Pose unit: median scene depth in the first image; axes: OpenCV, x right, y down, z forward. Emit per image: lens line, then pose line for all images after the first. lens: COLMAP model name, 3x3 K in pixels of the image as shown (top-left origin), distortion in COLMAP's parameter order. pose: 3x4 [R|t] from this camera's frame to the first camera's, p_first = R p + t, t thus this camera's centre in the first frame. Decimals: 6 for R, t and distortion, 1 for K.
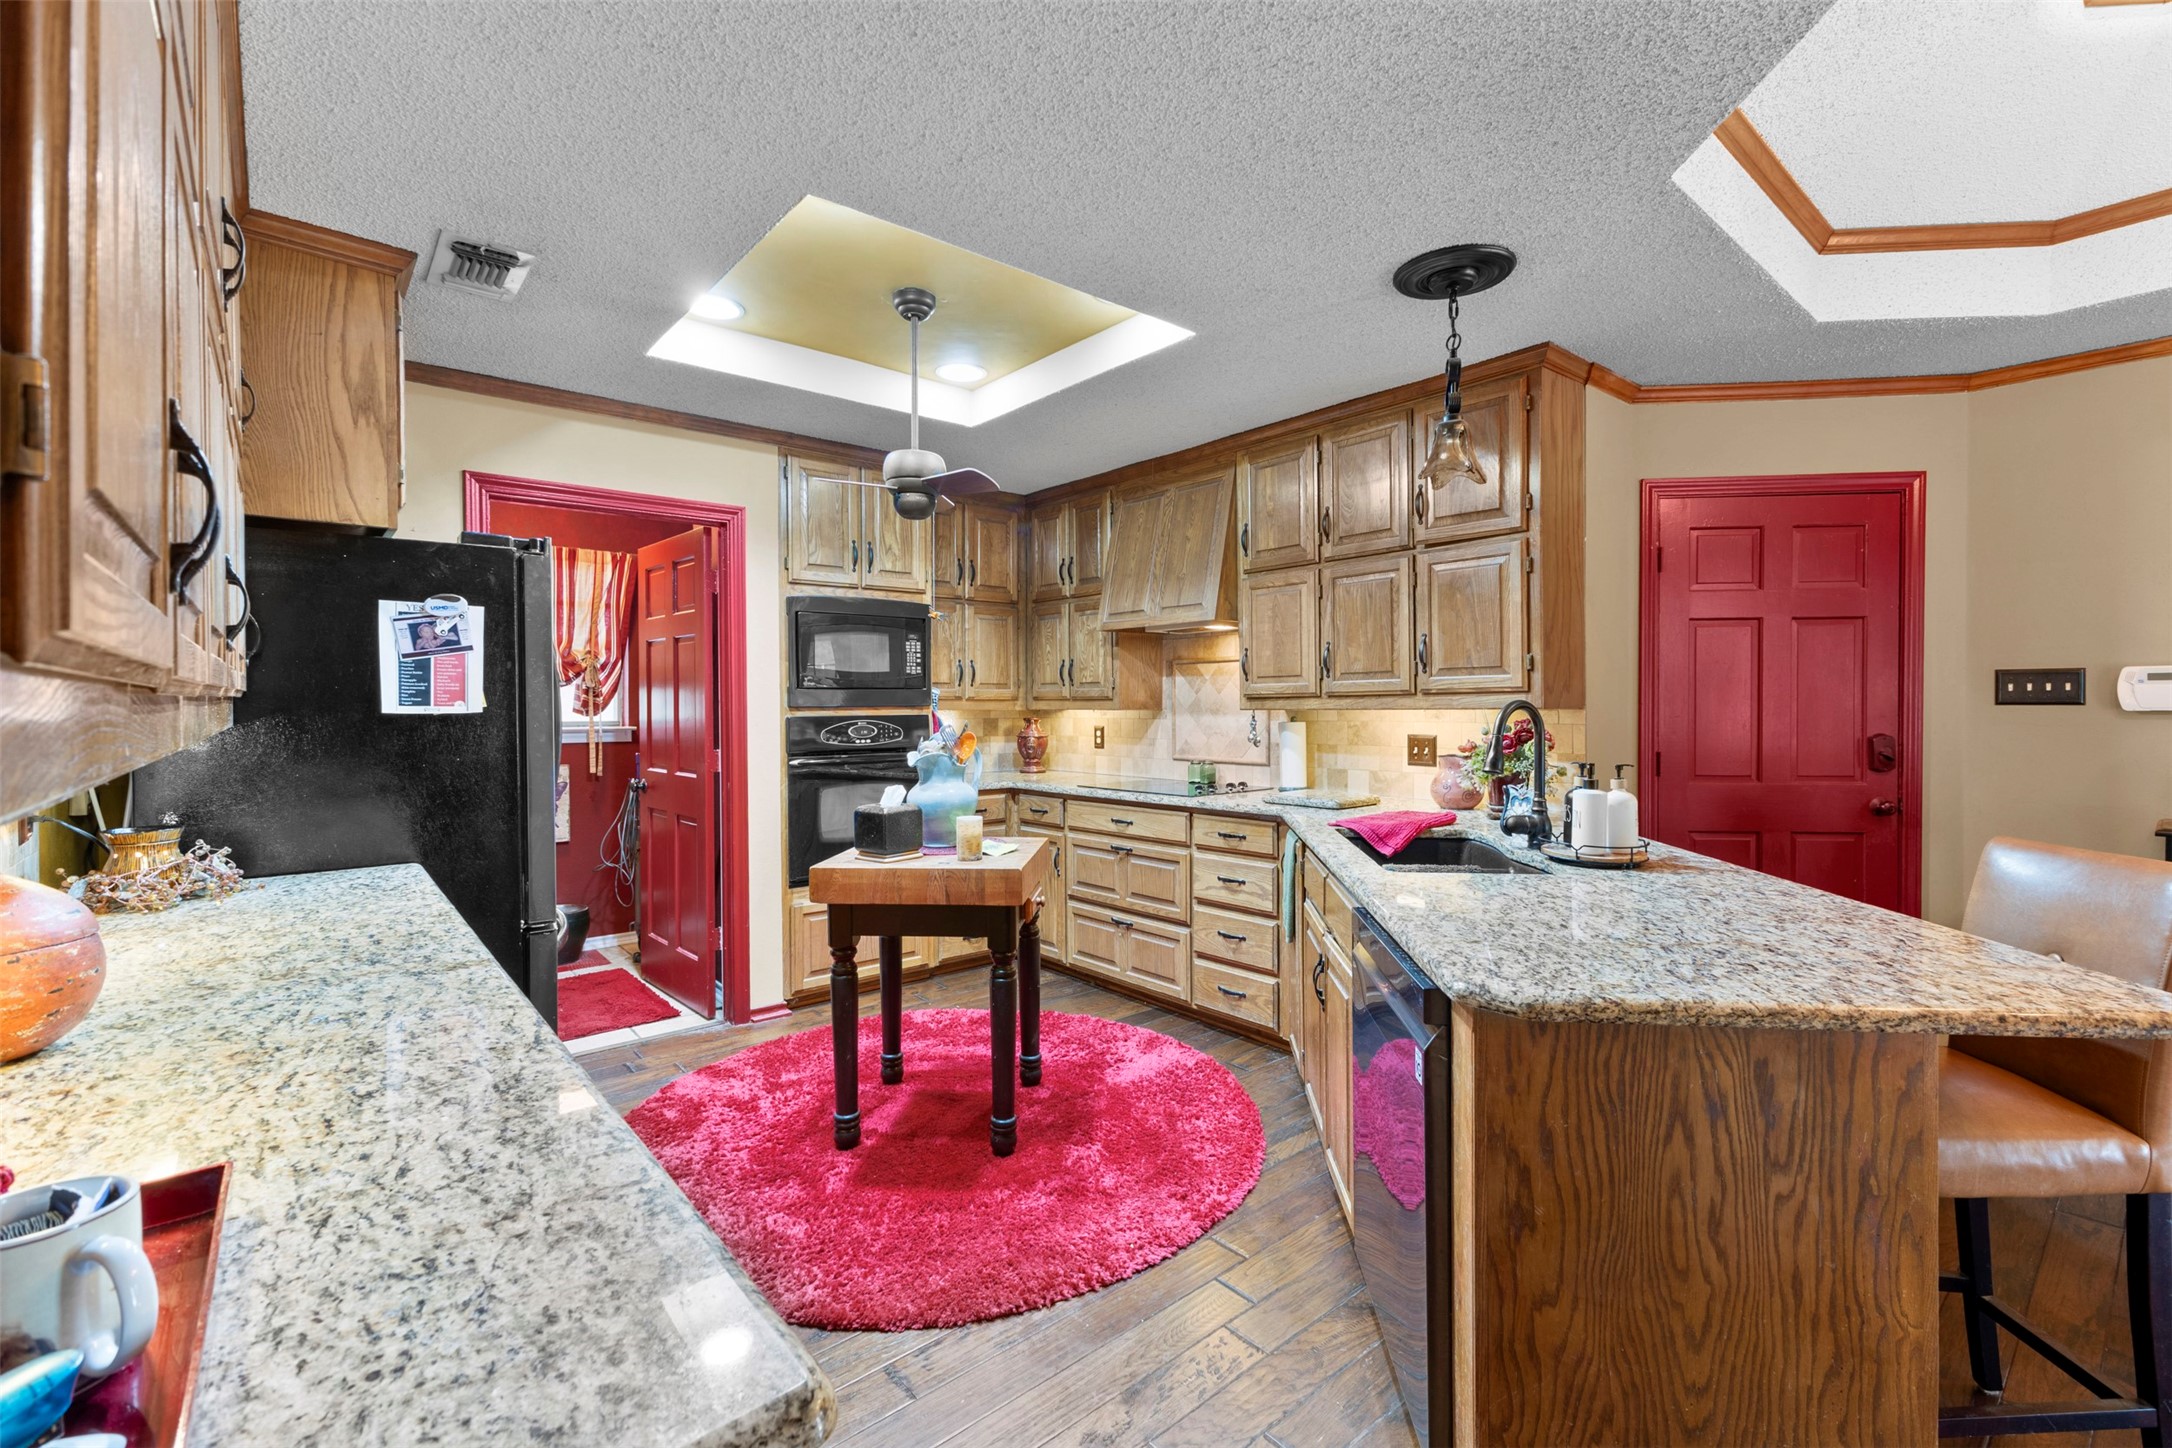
lens RADIAL K [[932.2, 0, 1089.7], [0, 932.2, 717.9], [0, 0, 1]] dist [0.004045, -0.002898]
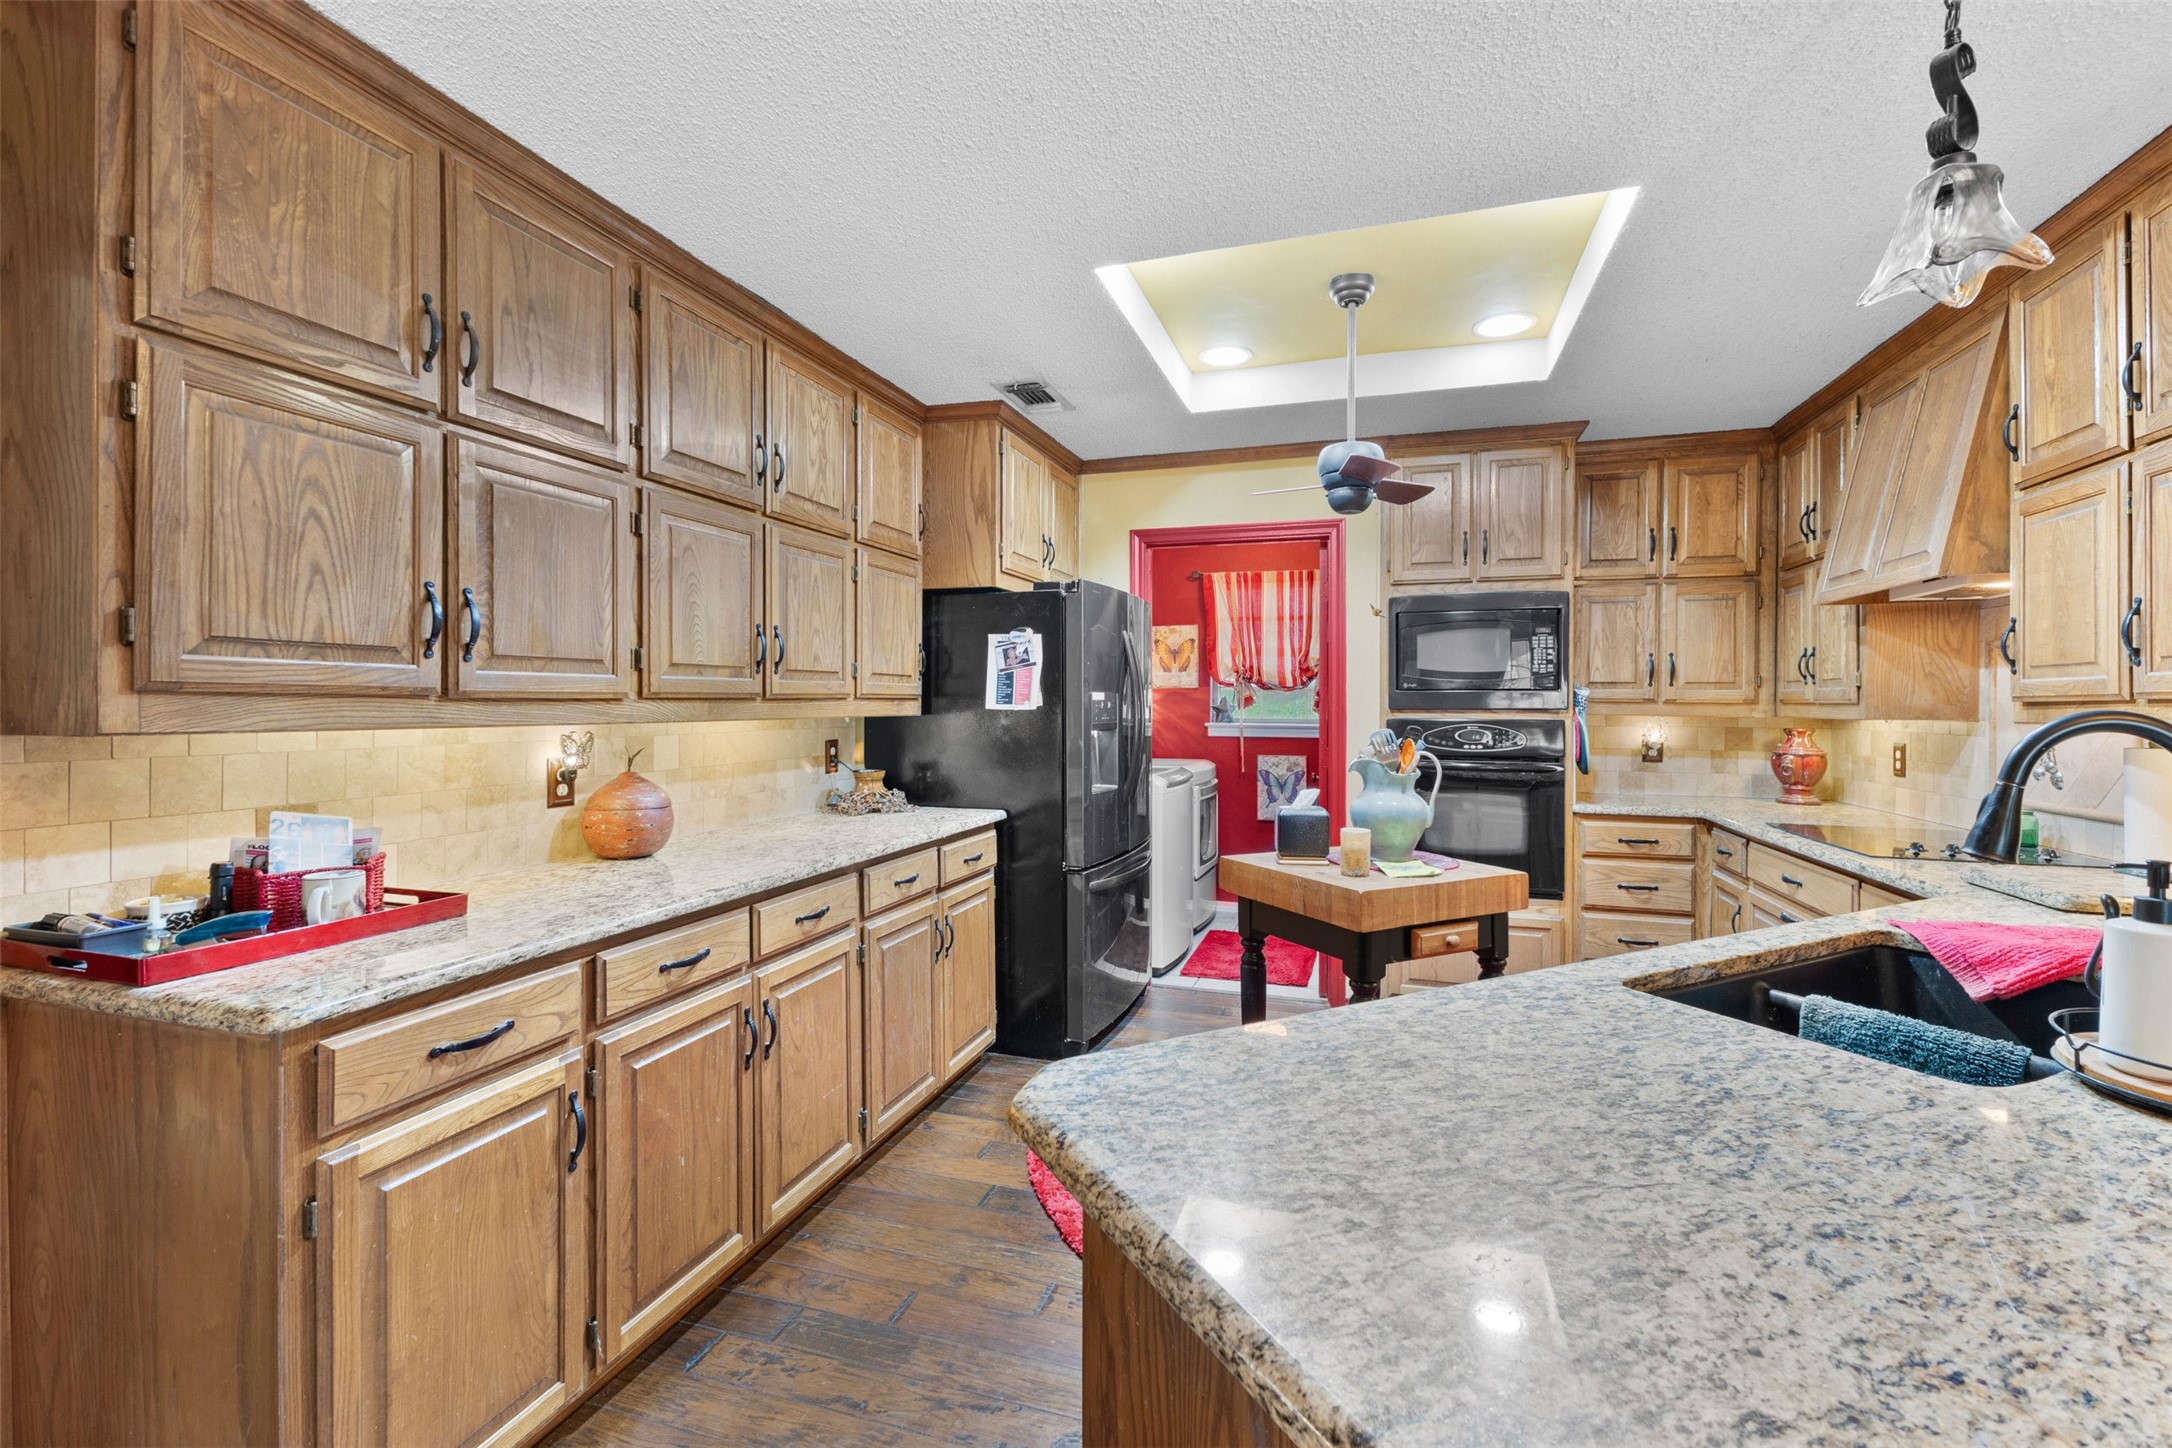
lens RADIAL K [[932.2, 0, 1090.2], [0, 932.2, 700.2], [0, 0, 1]] dist [0.004045, -0.002898]
pose [[0.529175, 0.004415, -0.848501, 0.350972], [-0.021154, 0.999744, -0.007991, -0.006010], [0.848249, 0.022177, 0.529133, 0.195071]]
